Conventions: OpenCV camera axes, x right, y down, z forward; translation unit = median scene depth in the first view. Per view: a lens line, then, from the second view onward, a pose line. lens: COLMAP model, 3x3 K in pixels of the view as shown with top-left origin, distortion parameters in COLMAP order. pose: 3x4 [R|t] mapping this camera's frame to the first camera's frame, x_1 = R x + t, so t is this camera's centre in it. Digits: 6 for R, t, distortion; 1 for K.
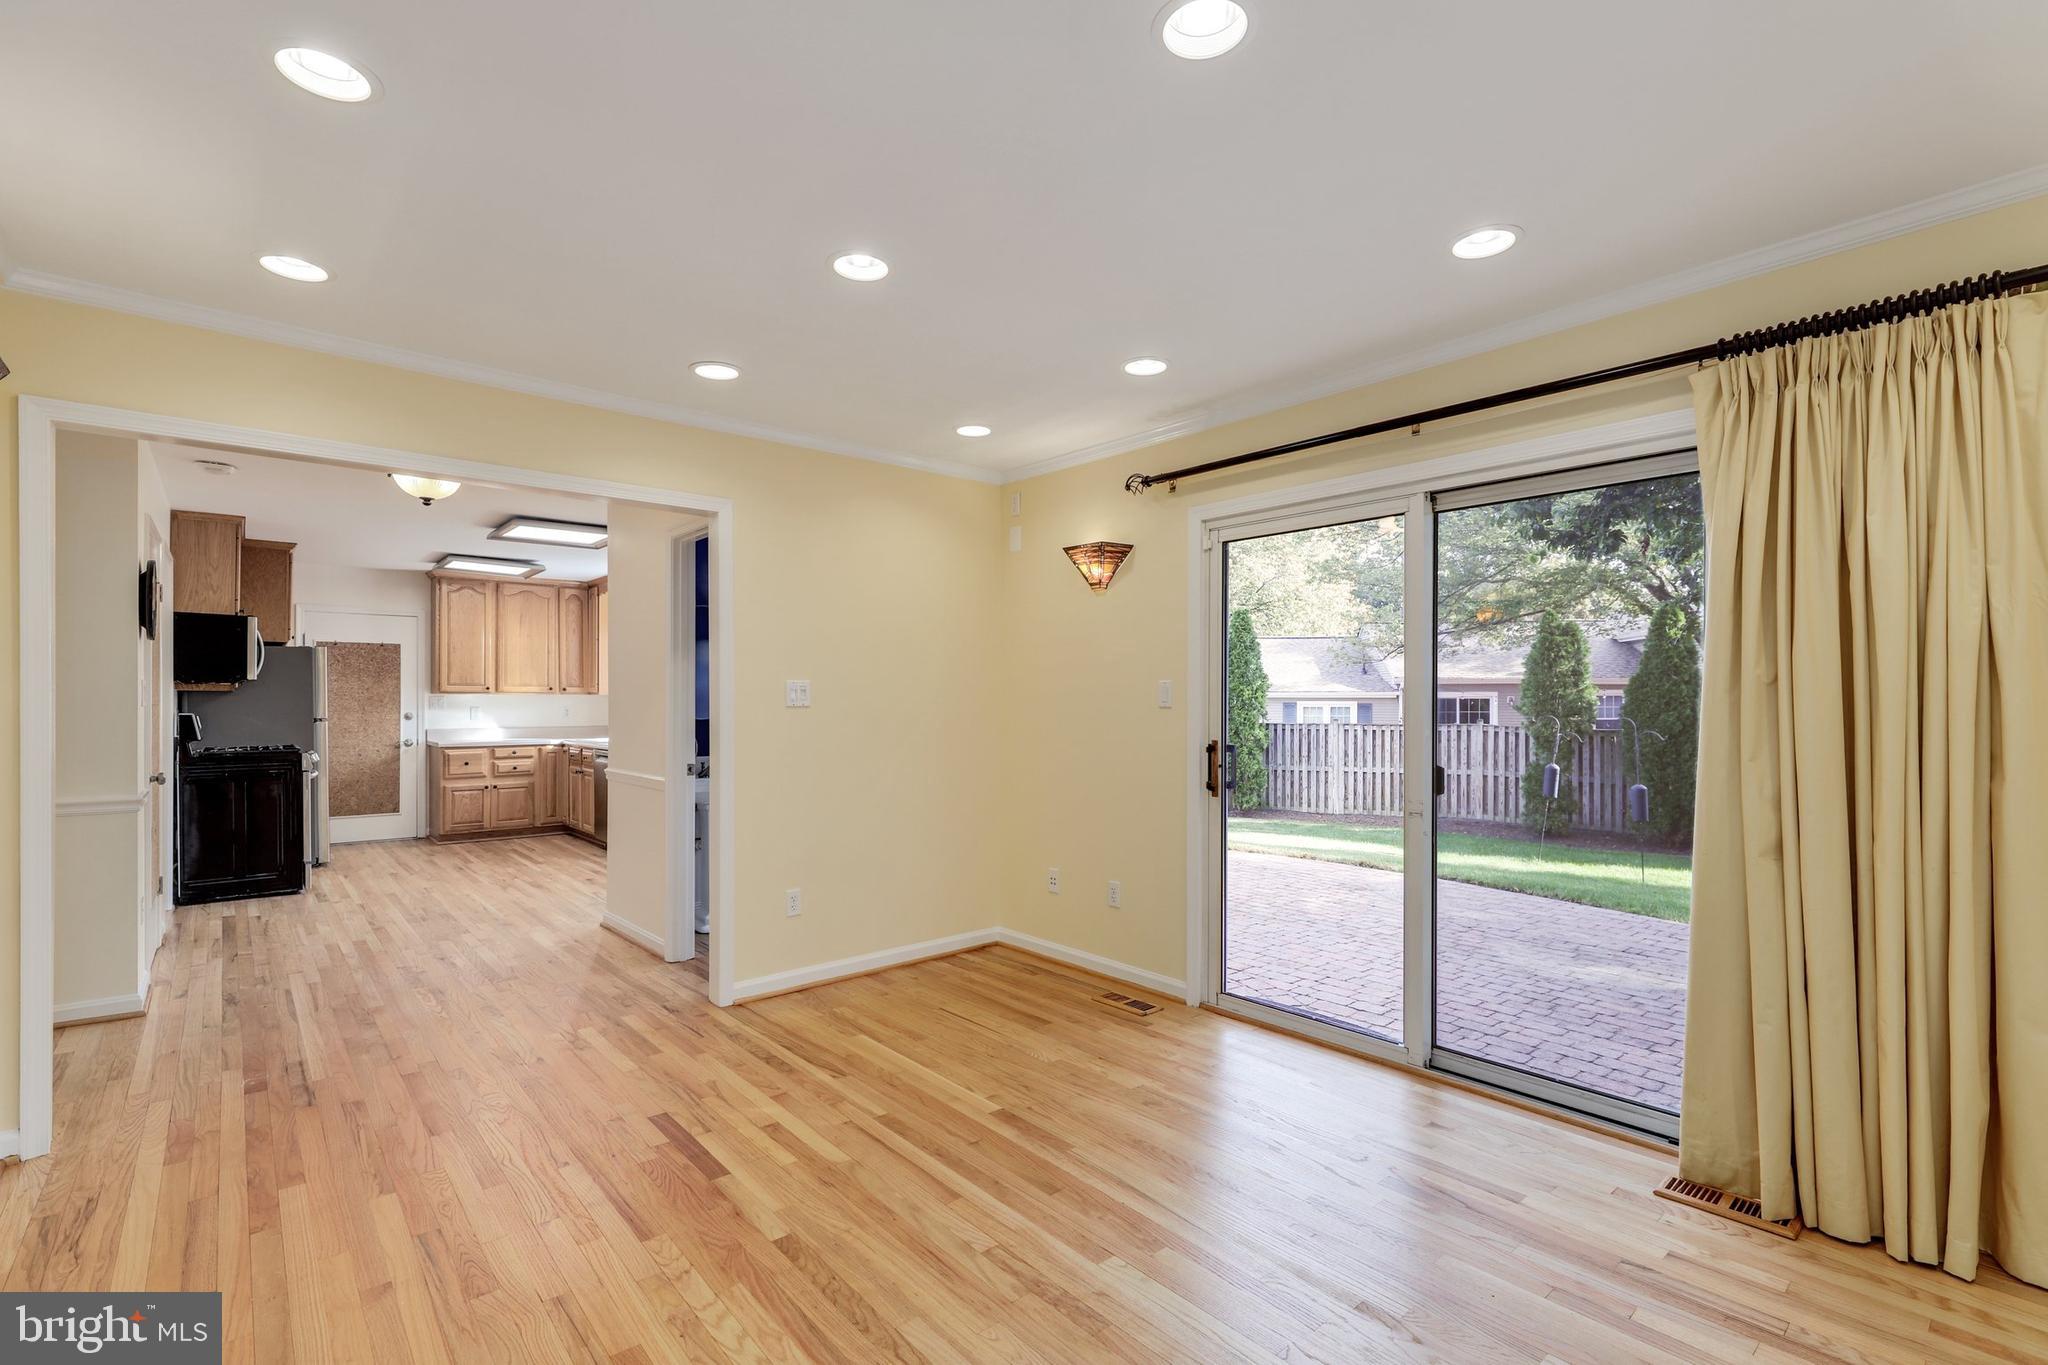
lens RADIAL K [[922.0, 0, 1020.7], [0, 922.0, 696.8], [0, 0, 1]] dist [0.000159, 0.001122]
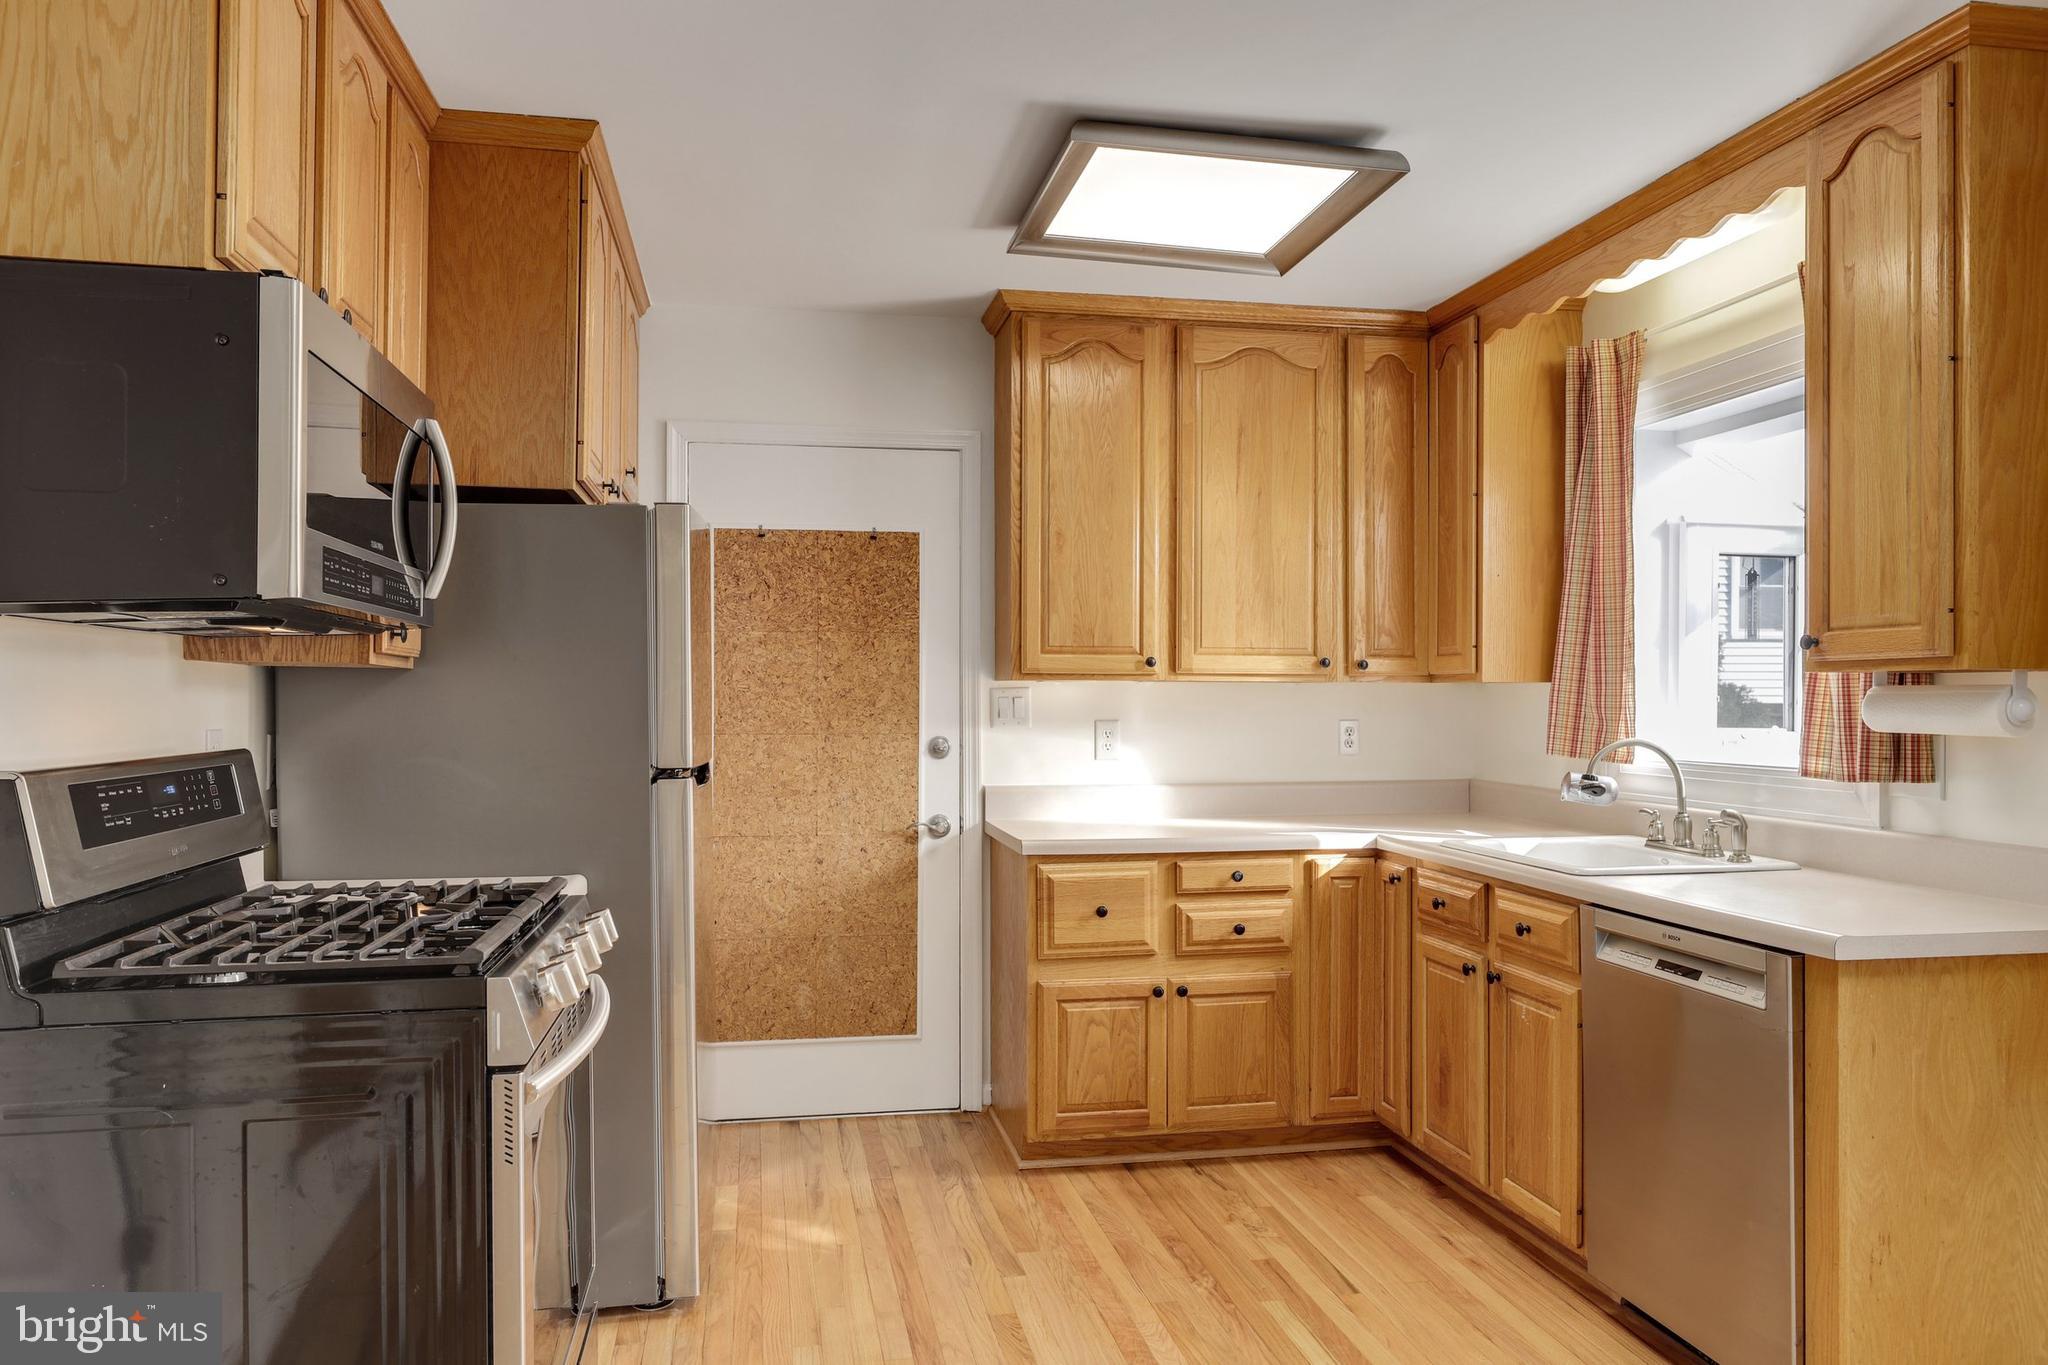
lens RADIAL K [[1406.6, 0, 1021.2], [0, 1406.6, 688.0], [0, 0, 1]] dist [0.010778, -0.000832]
pose [[0.866188, -0.001946, -0.499714, -0.383535], [0.000777, 0.999996, -0.002547, 0.000825], [0.499717, 0.001818, 0.866187, 0.574103]]
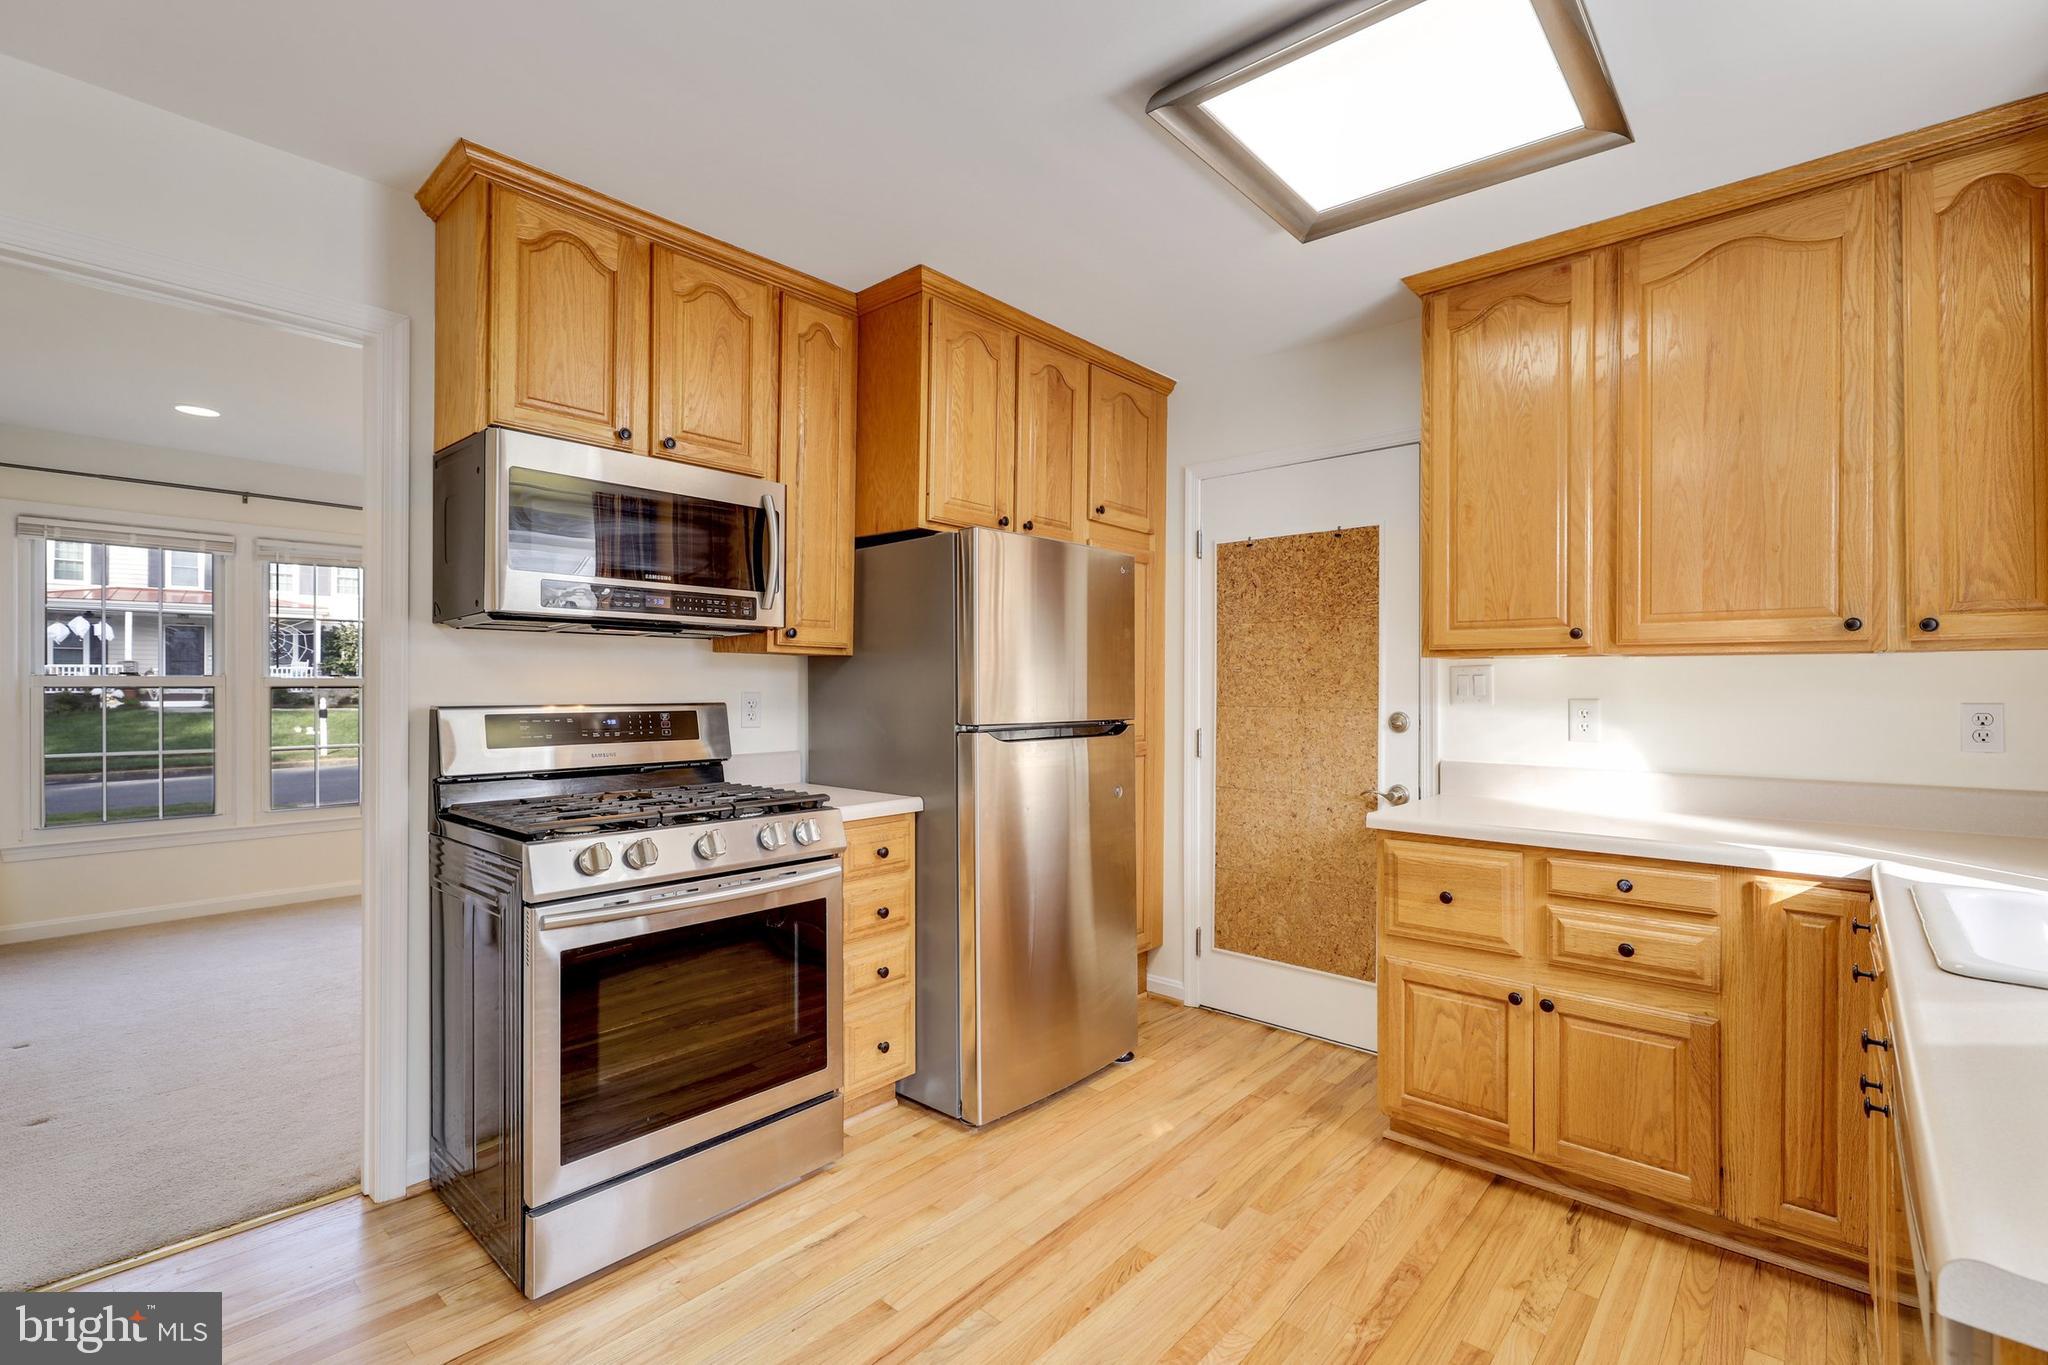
lens RADIAL K [[922.0, 0, 1025.0], [0, 922.0, 681.5], [0, 0, 1]] dist [0.000159, 0.001122]
pose [[0.133090, -0.004617, -0.991093, -0.326381], [0.001897, 0.999989, -0.004404, 0.006557], [0.991102, -0.001294, 0.133097, 0.810369]]
